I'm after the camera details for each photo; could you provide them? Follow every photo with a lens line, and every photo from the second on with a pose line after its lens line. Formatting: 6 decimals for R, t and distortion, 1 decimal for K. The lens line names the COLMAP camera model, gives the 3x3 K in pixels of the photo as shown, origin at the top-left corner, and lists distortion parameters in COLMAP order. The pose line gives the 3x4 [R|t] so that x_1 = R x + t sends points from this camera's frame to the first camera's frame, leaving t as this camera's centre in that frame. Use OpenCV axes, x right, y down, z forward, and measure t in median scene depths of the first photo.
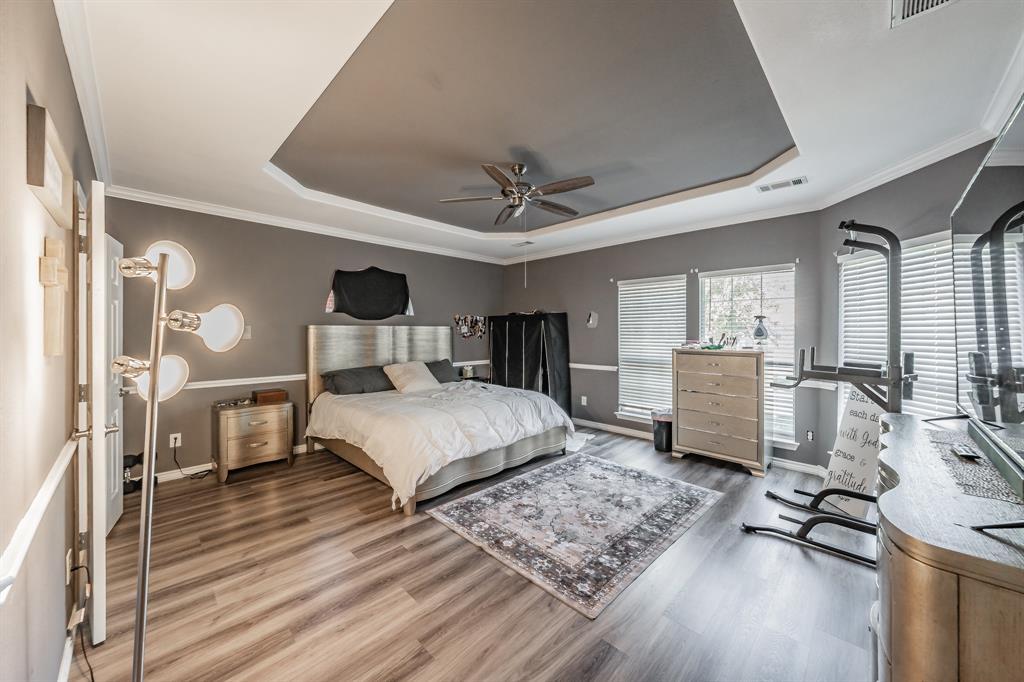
lens RADIAL K [[375.2, 0, 510.5], [0, 375.2, 334.8], [0, 0, 1]] dist [0.000813, 0.000046]
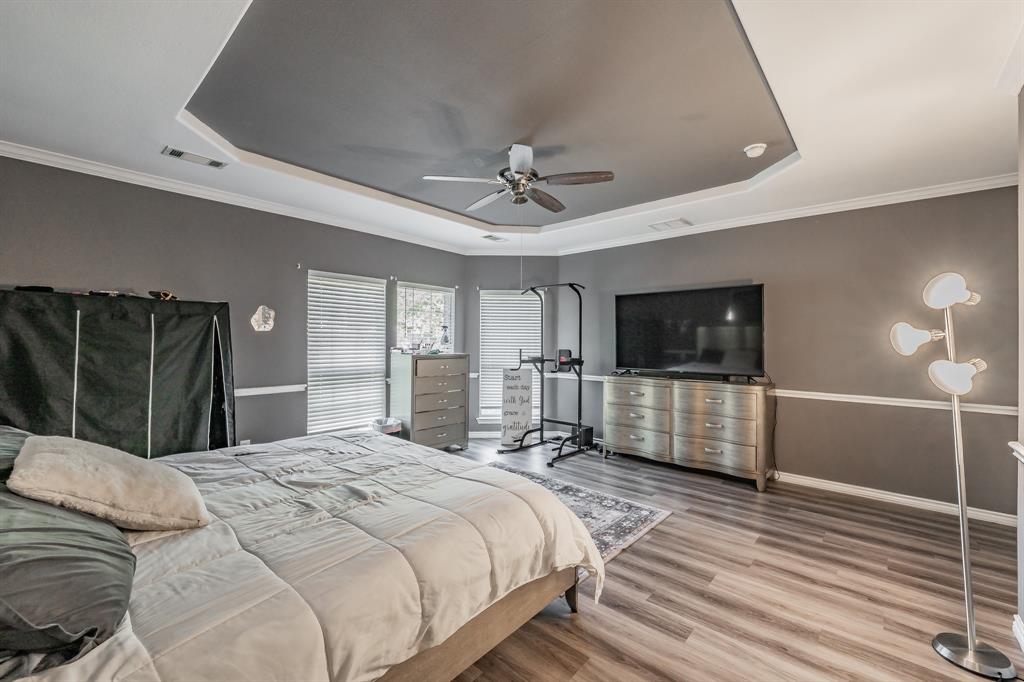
lens RADIAL K [[416.7, 0, 512.0], [0, 416.7, 341.0], [0, 0, 1]] dist [0.001184, -0.000136]
pose [[-0.052061, -0.002264, 0.998641, -0.813597], [-0.001549, 0.999996, 0.002186, -0.004284], [-0.998643, -0.001433, -0.052064, 0.922995]]
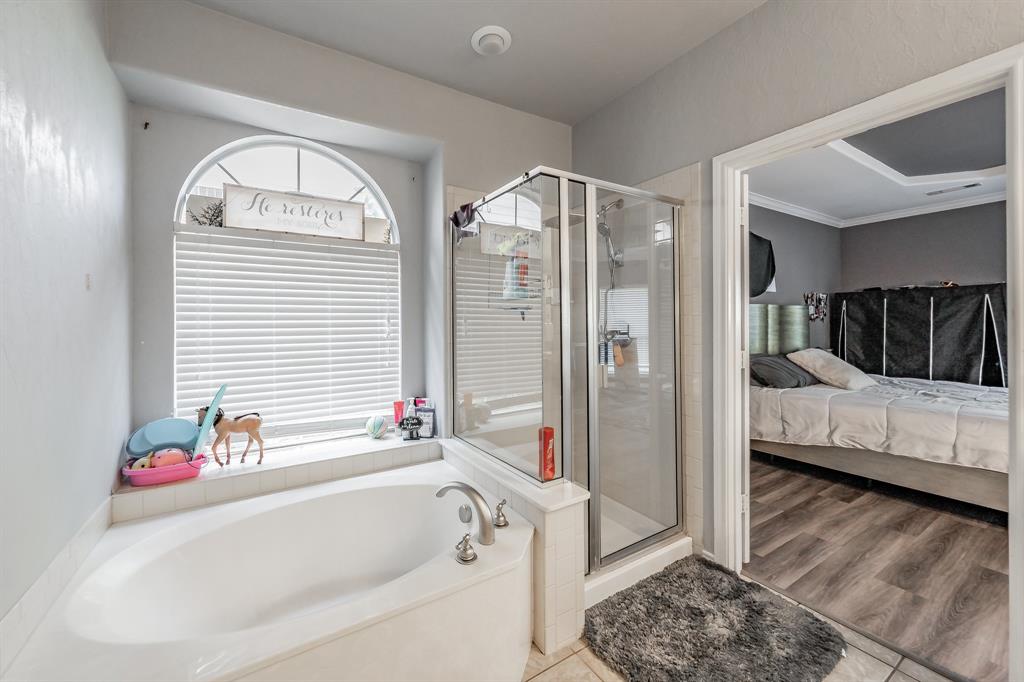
lens RADIAL K [[381.2, 0, 480.9], [0, 381.2, 327.9], [0, 0, 1]] dist [0.001518, 0.000159]
pose [[0.963164, -0.006697, -0.268831, -0.986705], [0.007221, 0.999973, 0.000958, 0.029684], [0.268817, -0.002864, 0.963187, 0.059092]]
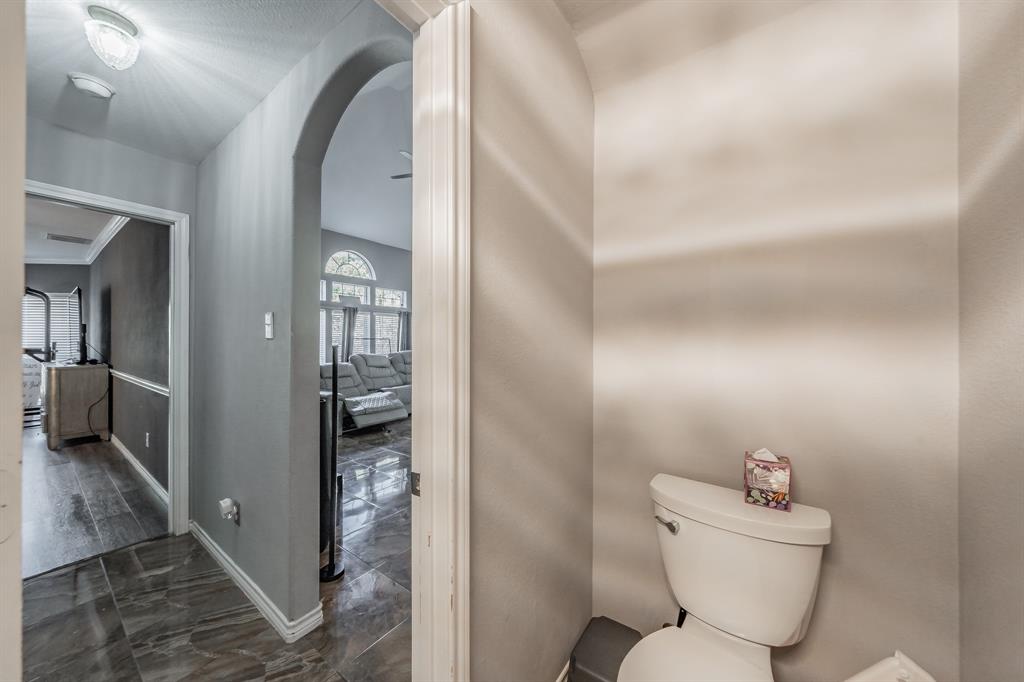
lens RADIAL K [[364.6, 0, 515.1], [0, 364.6, 342.1], [0, 0, 1]] dist [-0.001267, -0.000134]
pose [[-0.144125, -0.002007, 0.989557, -1.208057], [0.005187, 0.999983, 0.002784, 0.035643], [-0.989546, 0.005534, -0.144112, -1.147854]]
